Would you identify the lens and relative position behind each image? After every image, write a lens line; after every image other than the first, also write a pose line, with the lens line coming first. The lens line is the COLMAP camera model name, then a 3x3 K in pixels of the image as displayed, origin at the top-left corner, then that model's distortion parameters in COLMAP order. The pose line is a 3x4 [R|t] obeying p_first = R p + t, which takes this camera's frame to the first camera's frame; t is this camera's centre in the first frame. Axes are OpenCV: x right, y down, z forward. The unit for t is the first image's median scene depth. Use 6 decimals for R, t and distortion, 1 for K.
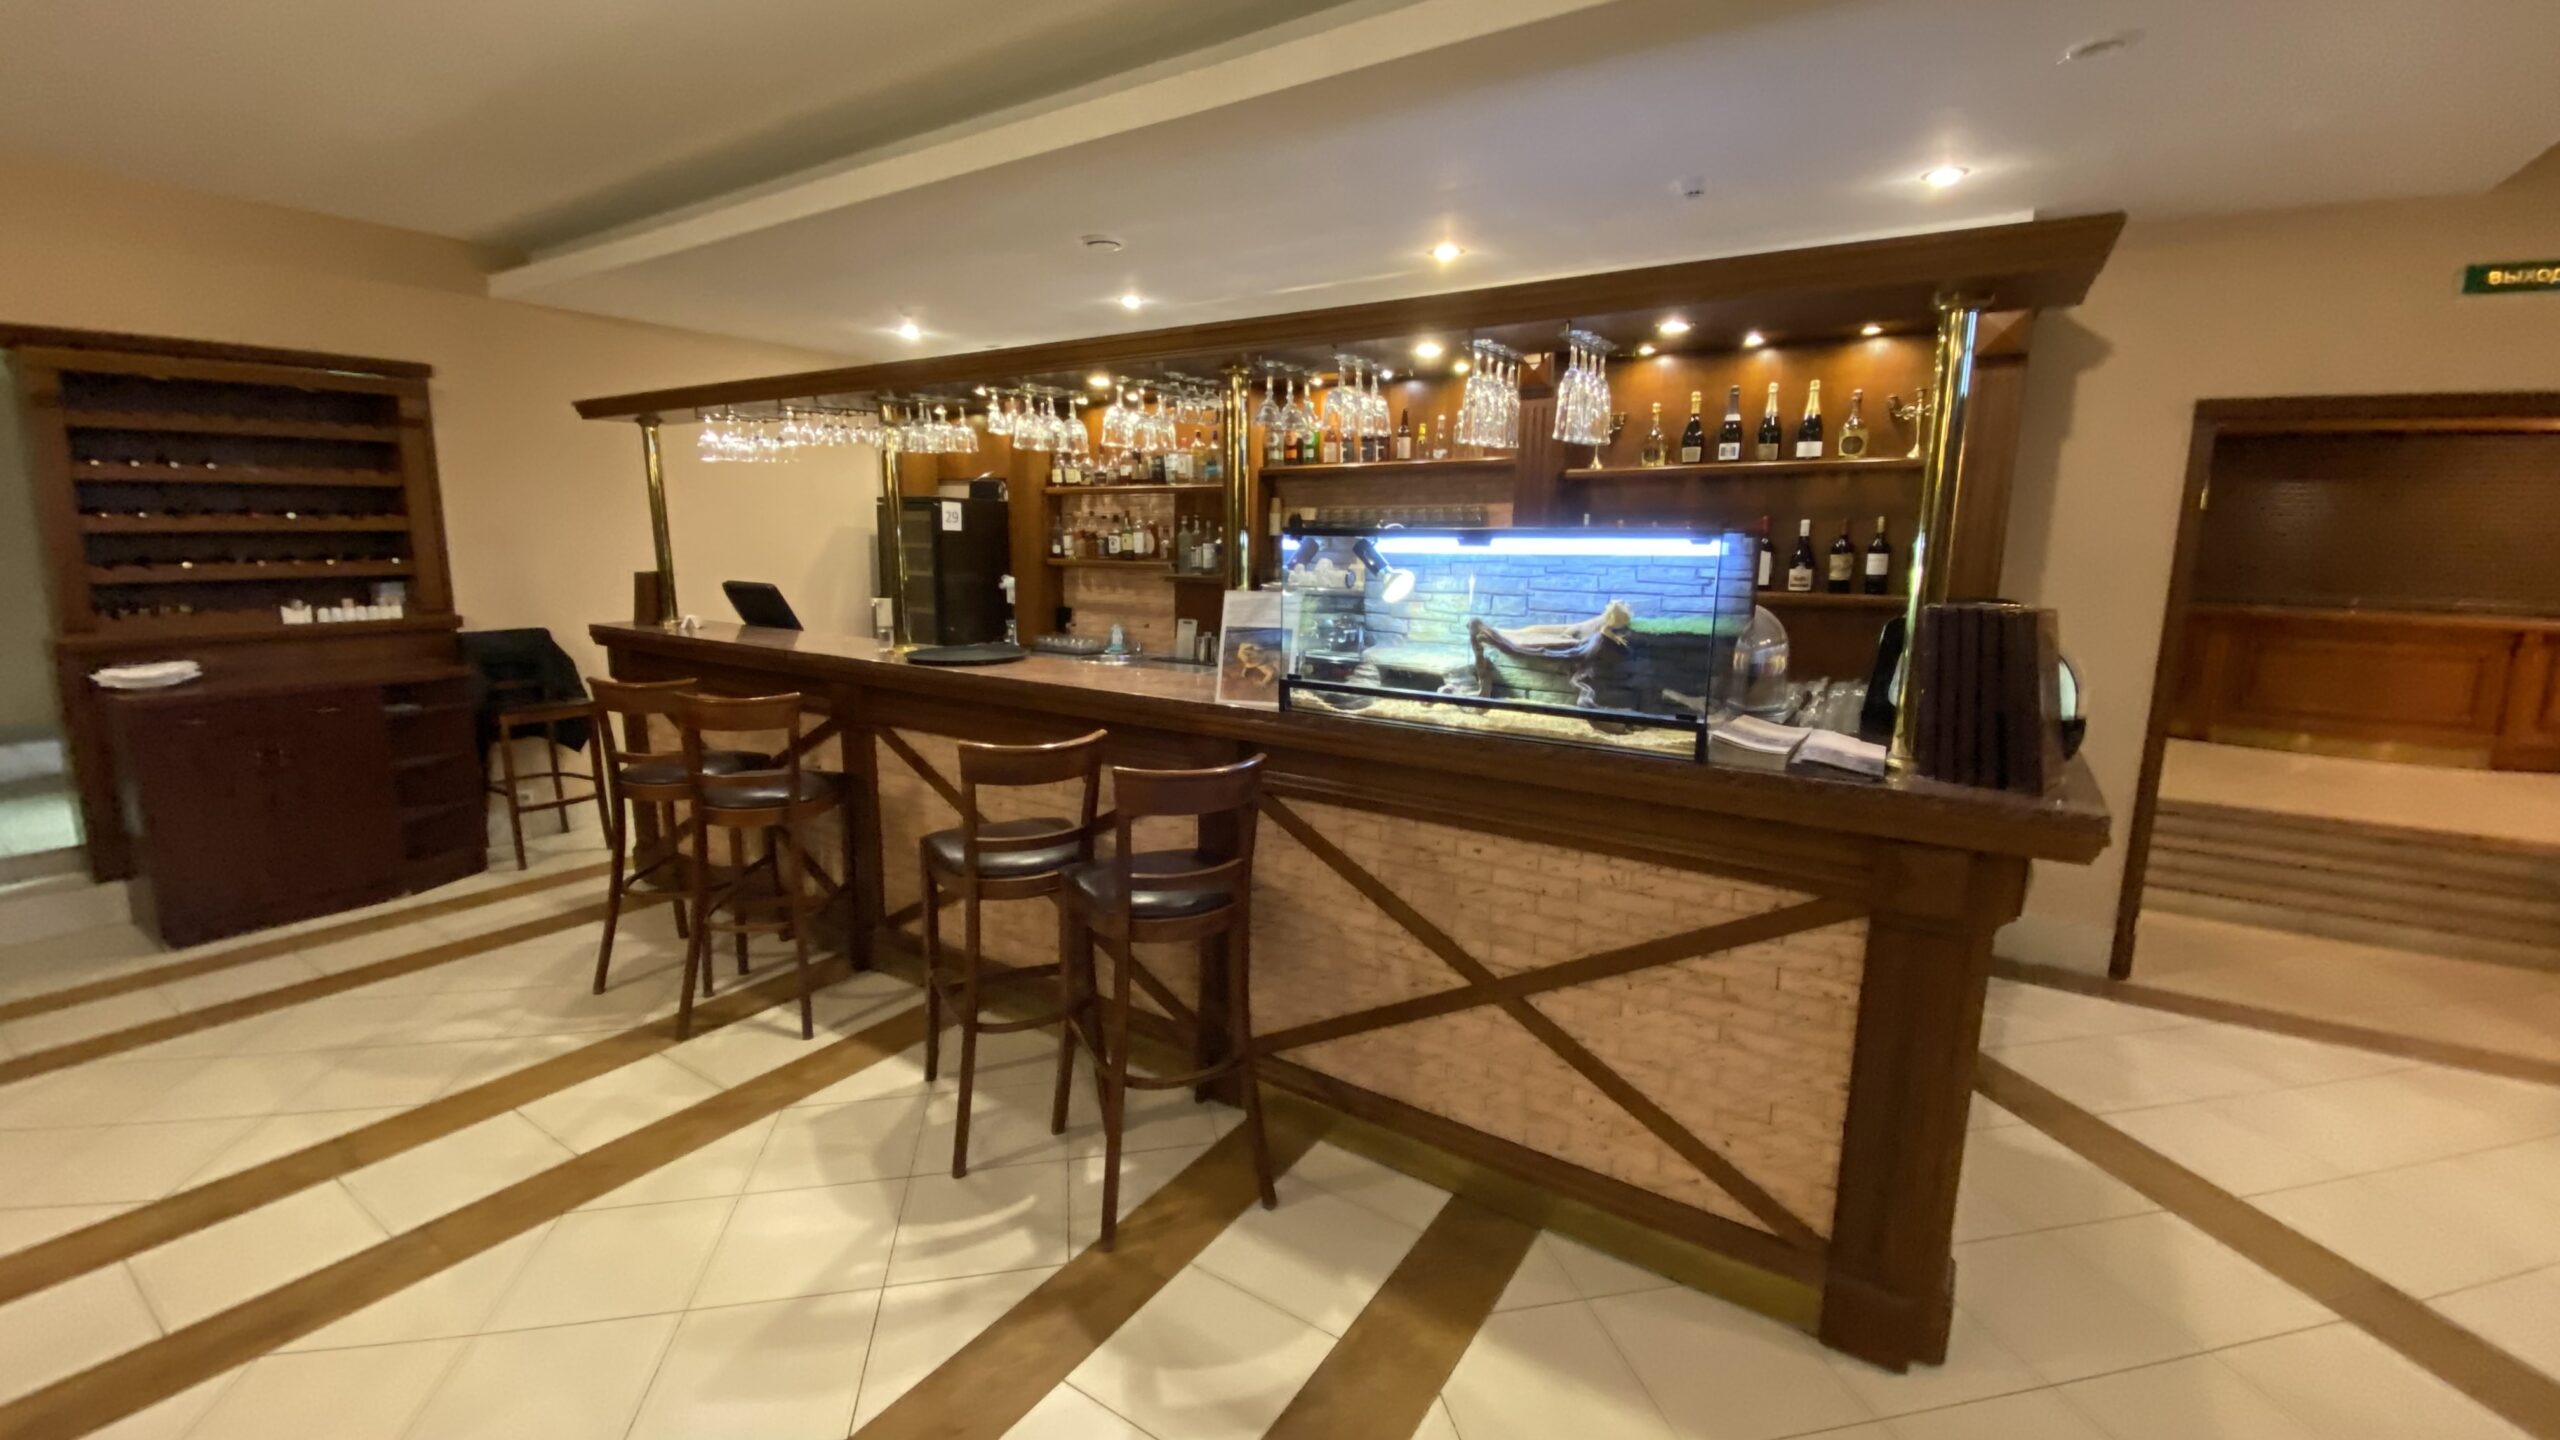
lens RADIAL K [[1036.3, 0, 1252.3], [0, 1036.3, 720.8], [0, 0, 1]] dist [-0.005555, -0.007650]
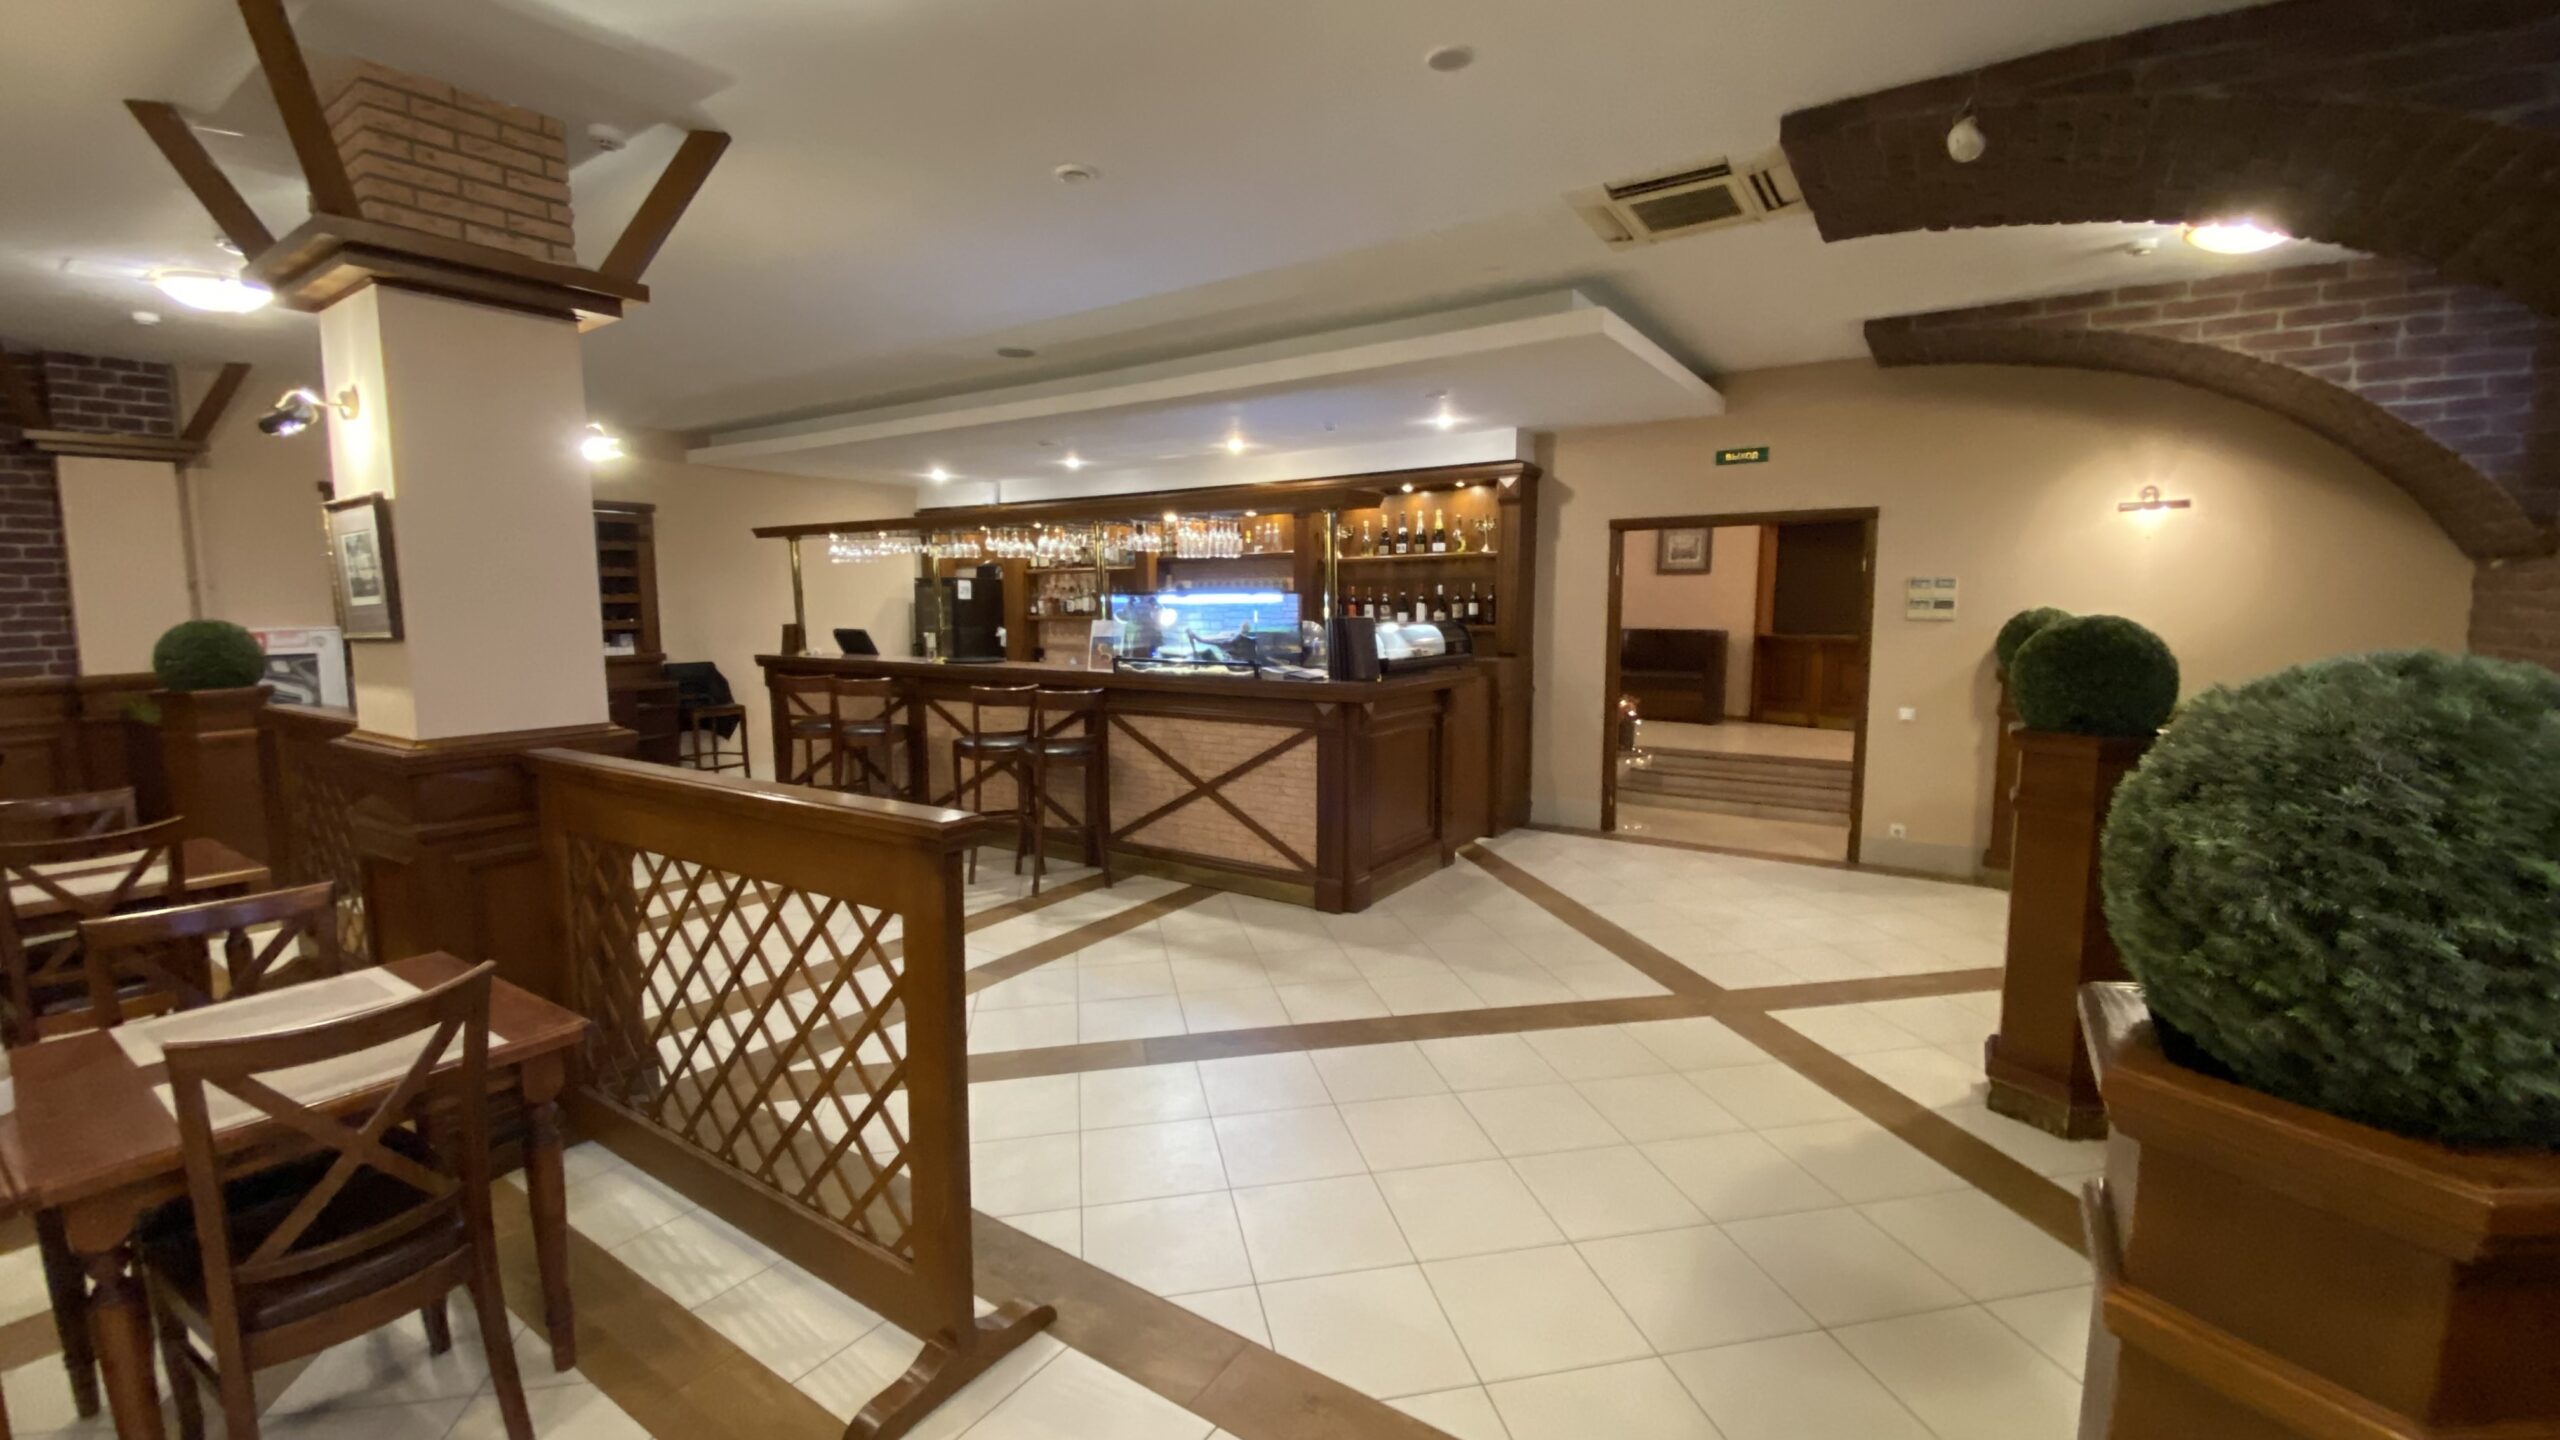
lens RADIAL K [[1036.3, 0, 1280.2], [0, 1036.3, 716.6], [0, 0, 1]] dist [-0.005555, -0.007650]
pose [[0.999664, -0.016041, 0.020370, 0.262707], [0.017425, 0.997416, -0.069696, 0.193143], [-0.019200, 0.070028, 0.997360, -0.967837]]
